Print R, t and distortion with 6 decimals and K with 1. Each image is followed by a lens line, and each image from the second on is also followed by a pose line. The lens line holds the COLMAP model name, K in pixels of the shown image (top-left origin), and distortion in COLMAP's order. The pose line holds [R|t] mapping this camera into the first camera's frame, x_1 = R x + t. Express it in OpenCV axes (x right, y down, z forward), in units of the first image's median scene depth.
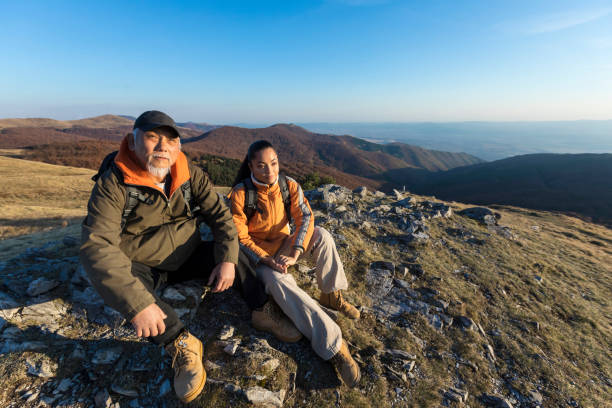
lens RADIAL K [[268.6, 0, 308.0], [0, 268.6, 206.8], [0, 0, 1]] dist [0.009907, -0.003164]
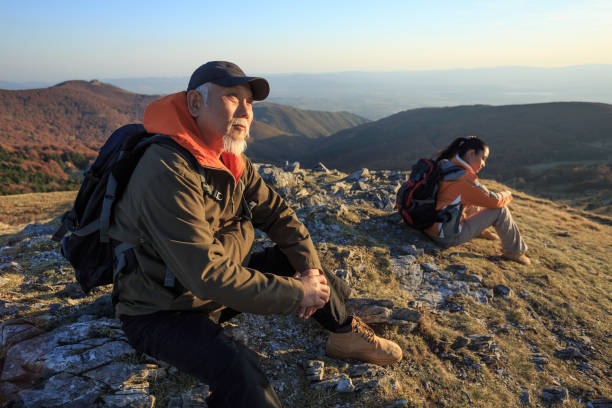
lens RADIAL K [[400.2, 0, 303.5], [0, 400.2, 192.1], [0, 0, 1]] dist [-0.030766, 0.020976]
pose [[0.906575, -0.134913, 0.399899, -0.416333], [0.142365, 0.989751, 0.011166, -0.010122], [-0.397307, 0.046809, 0.916491, 0.016644]]
